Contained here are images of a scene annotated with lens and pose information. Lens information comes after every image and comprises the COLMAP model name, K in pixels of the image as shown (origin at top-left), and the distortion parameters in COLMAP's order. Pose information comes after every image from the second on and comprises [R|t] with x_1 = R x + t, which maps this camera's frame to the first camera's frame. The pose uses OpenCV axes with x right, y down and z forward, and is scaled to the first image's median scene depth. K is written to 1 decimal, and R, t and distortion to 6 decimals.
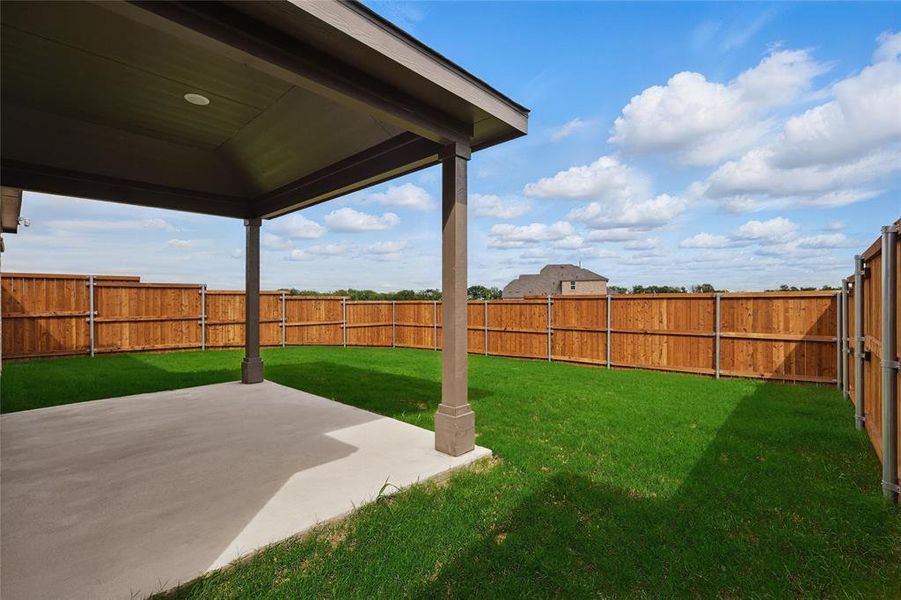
lens RADIAL K [[395.9, 0, 445.5], [0, 395.9, 297.2], [0, 0, 1]] dist [0.007075, 0.000826]
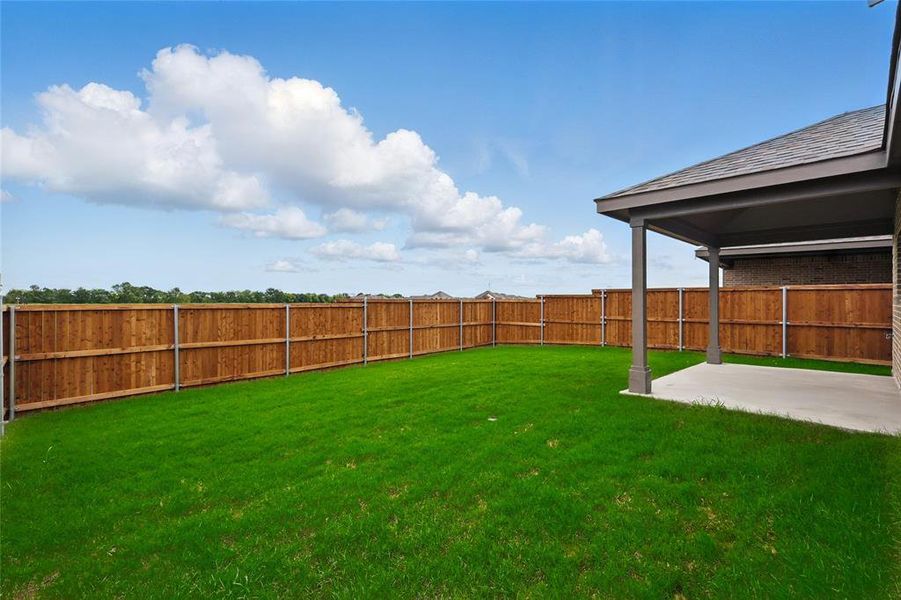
lens RADIAL K [[395.9, 0, 442.8], [0, 395.9, 302.4], [0, 0, 1]] dist [0.007075, 0.000826]
pose [[0.115050, 0.007438, 0.993332, -0.725930], [-0.000344, 0.999972, -0.007448, 0.011313], [-0.993360, 0.000515, 0.115049, 0.683535]]
